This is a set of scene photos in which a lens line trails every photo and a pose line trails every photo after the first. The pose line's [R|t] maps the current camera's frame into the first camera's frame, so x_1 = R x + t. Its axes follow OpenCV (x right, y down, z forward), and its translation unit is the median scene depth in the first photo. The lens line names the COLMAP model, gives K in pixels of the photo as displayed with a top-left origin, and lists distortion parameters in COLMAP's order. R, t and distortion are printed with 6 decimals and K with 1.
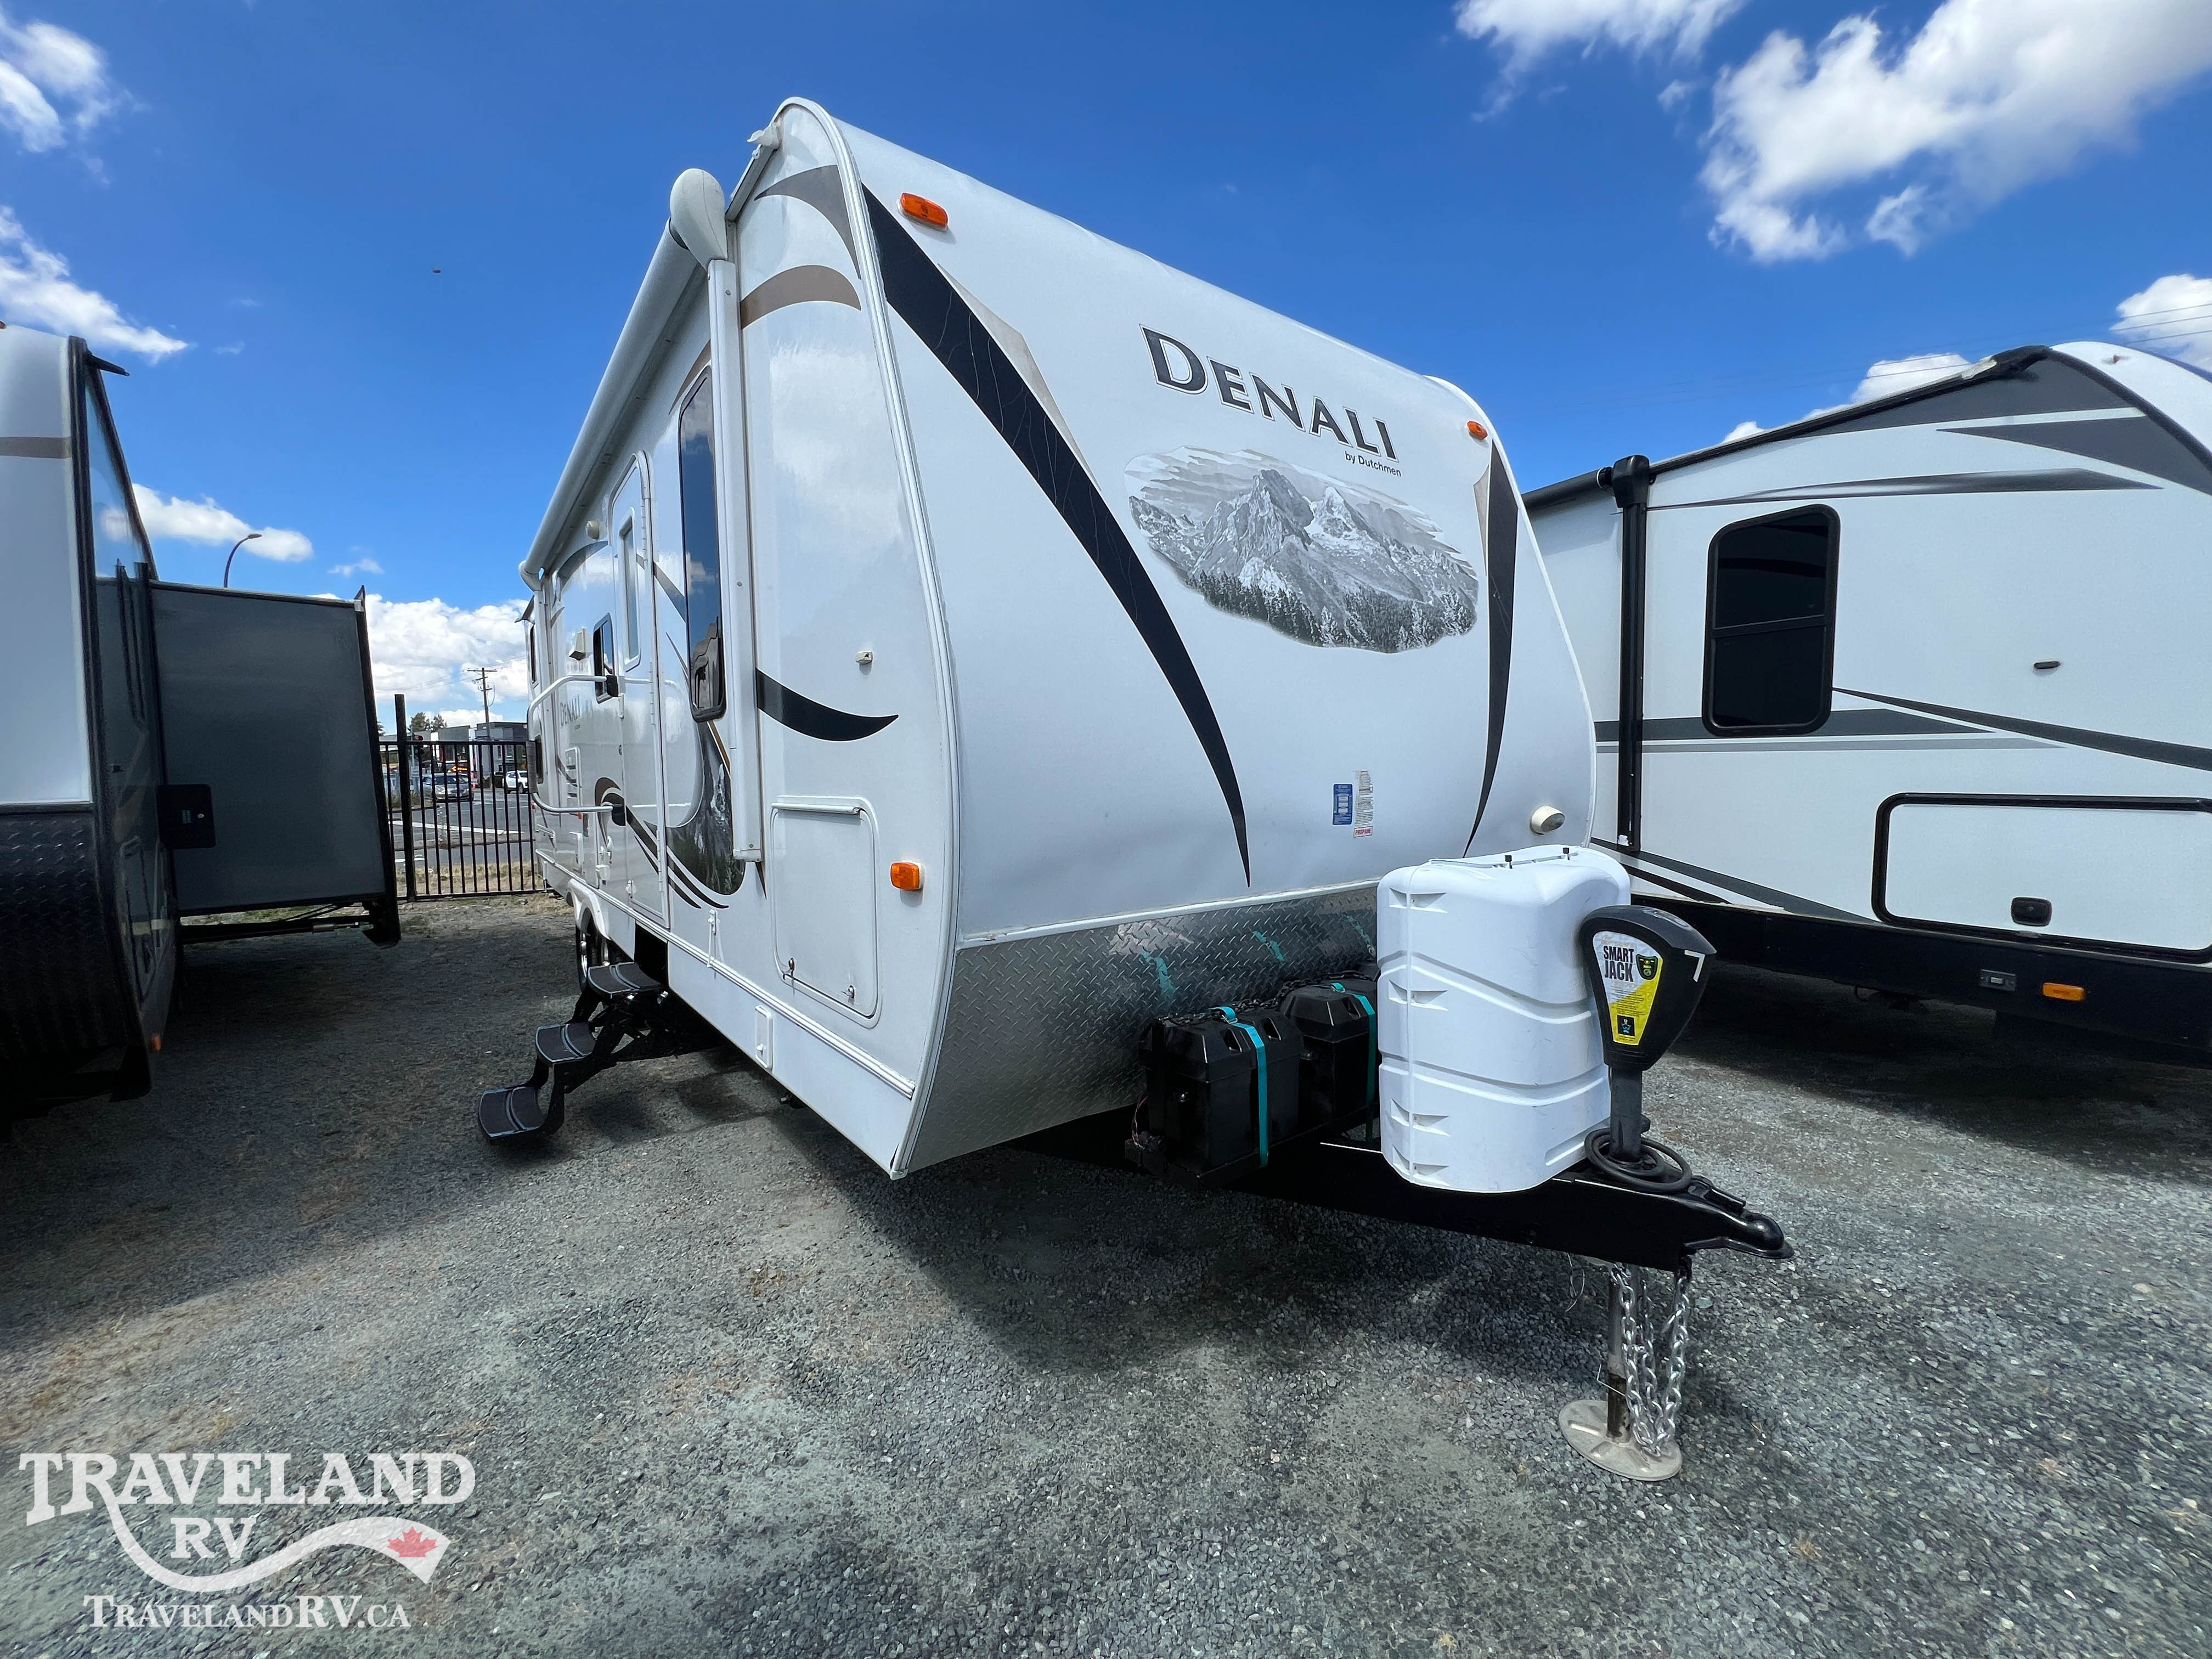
lens RADIAL K [[881.8, 0, 1098.9], [0, 881.8, 833.4], [0, 0, 1]] dist [-0.004161, 0.000604]
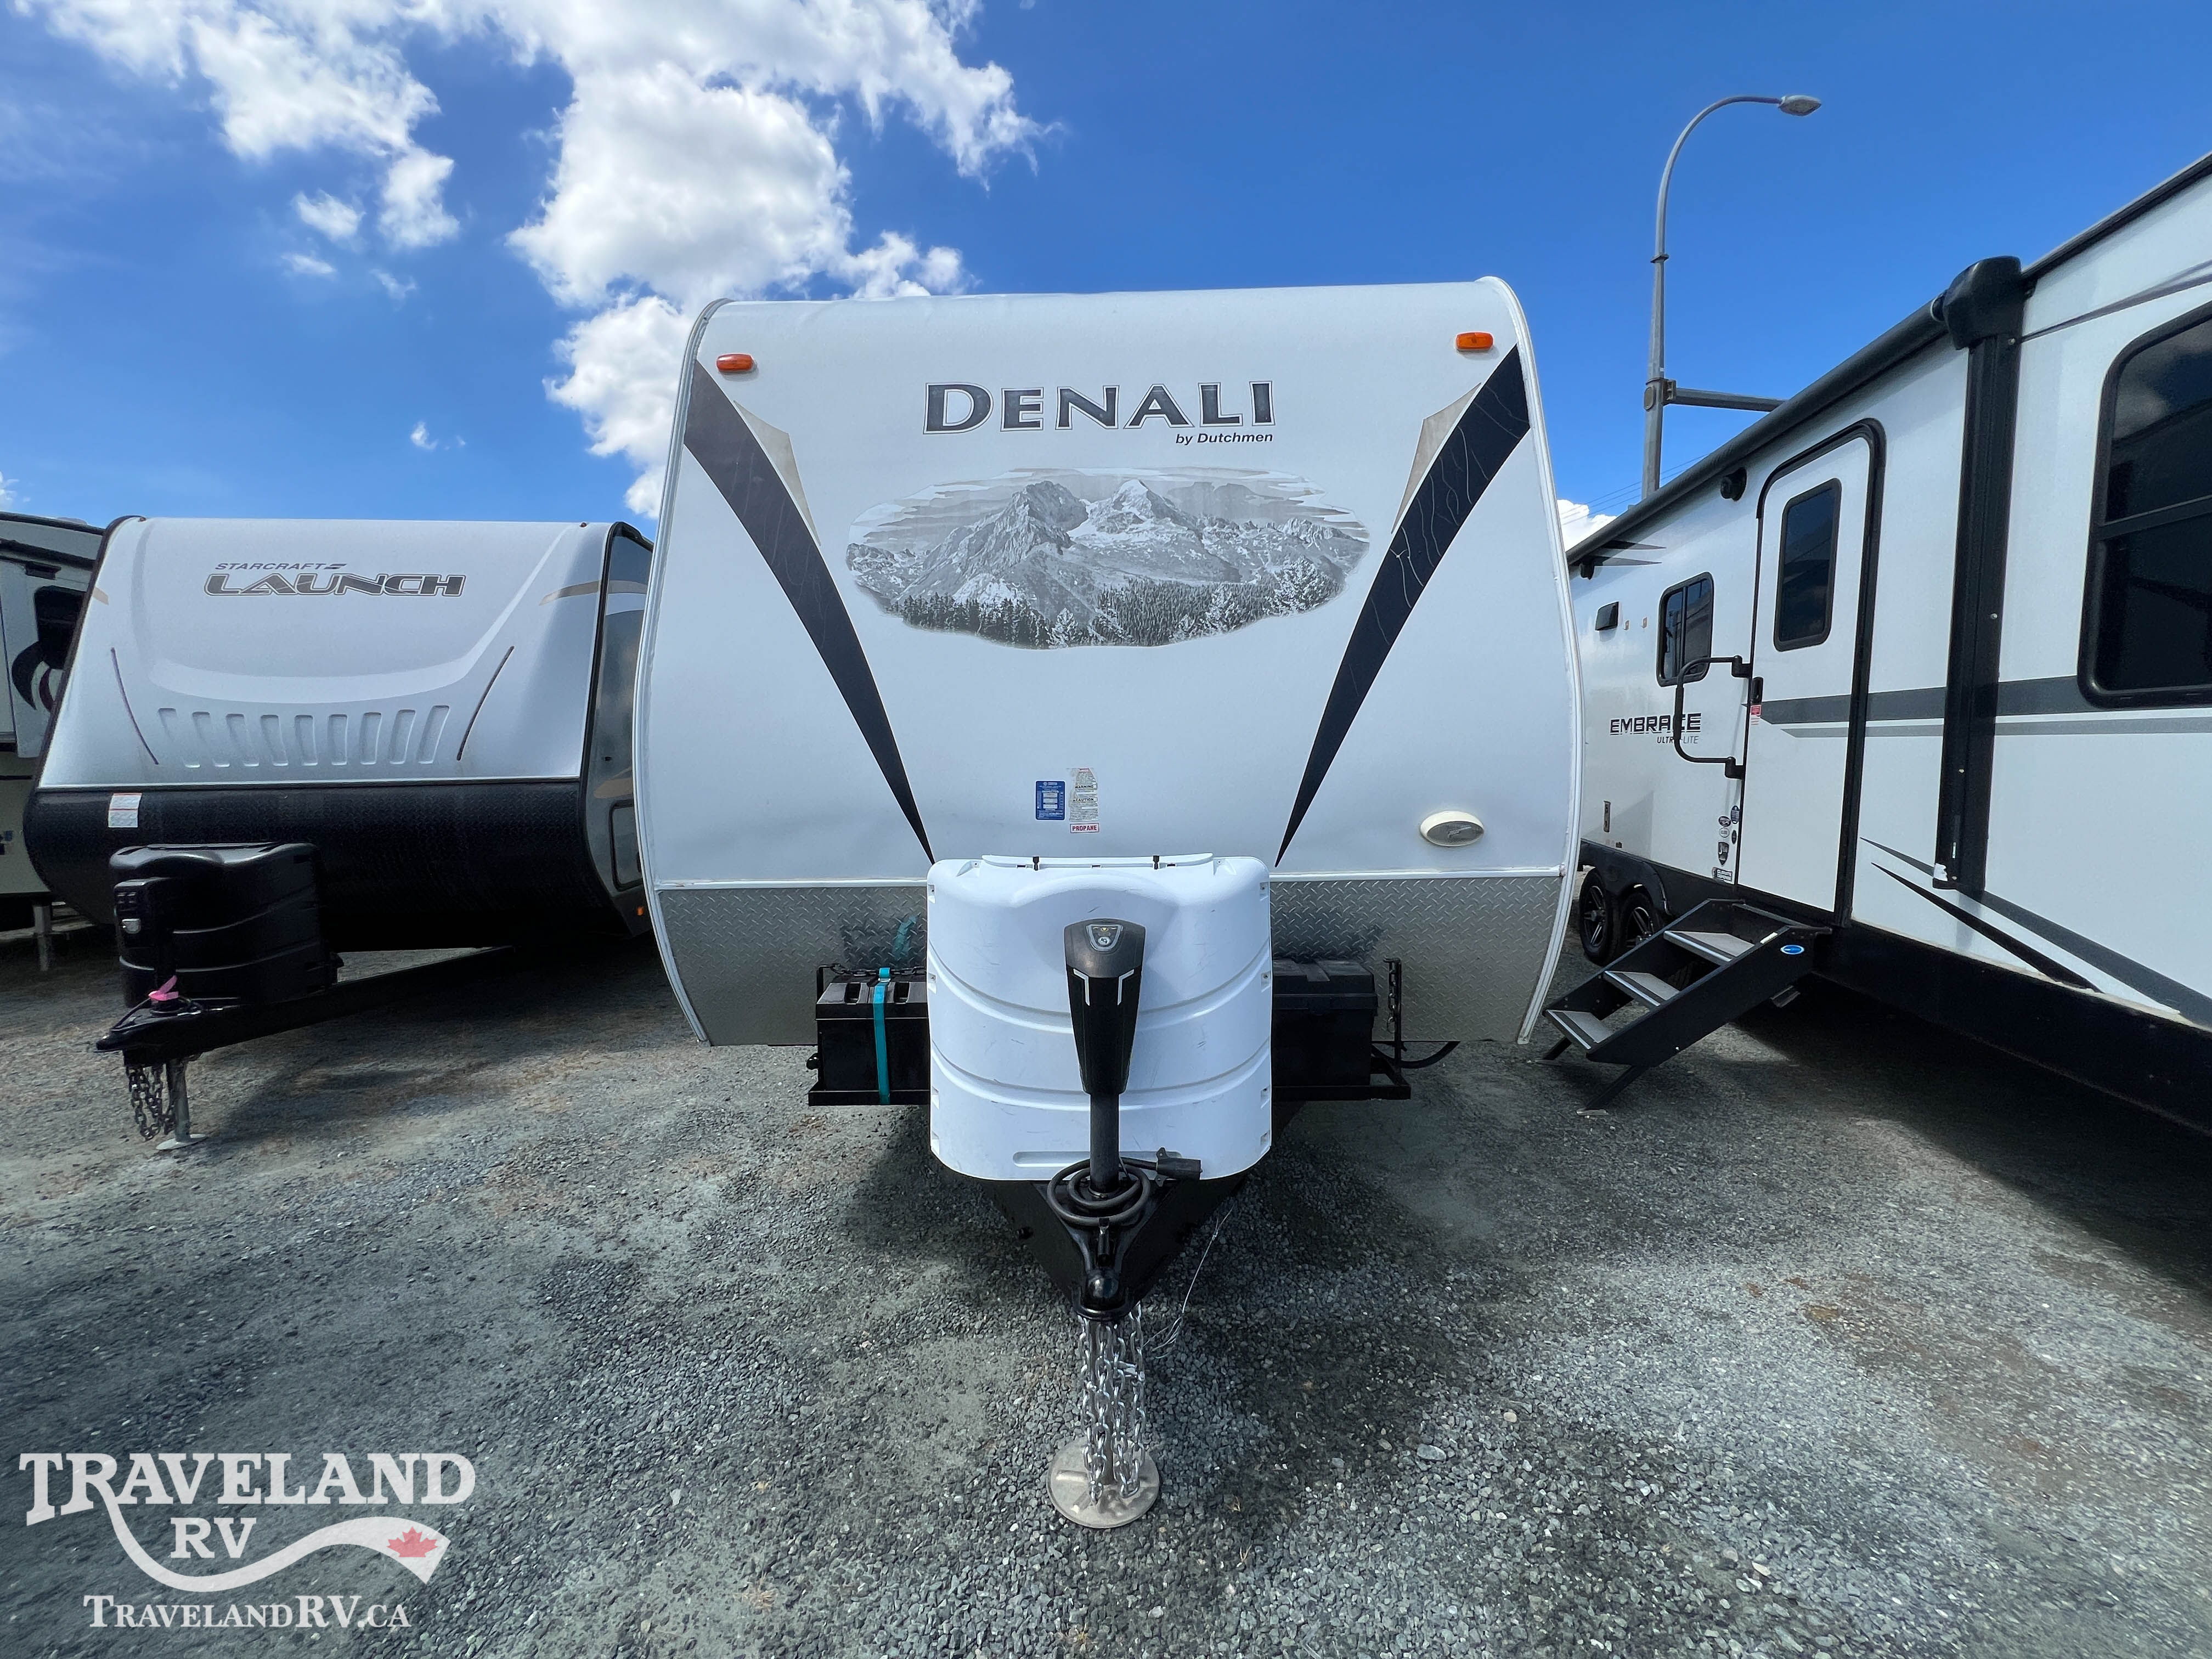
lens RADIAL K [[881.8, 0, 1105.7], [0, 881.8, 833.7], [0, 0, 1]] dist [-0.004161, 0.000604]
pose [[0.785649, 0.058131, -0.615935, 0.938930], [-0.042423, 0.998294, 0.040105, -0.037098], [0.617216, -0.005379, 0.786775, 0.214234]]
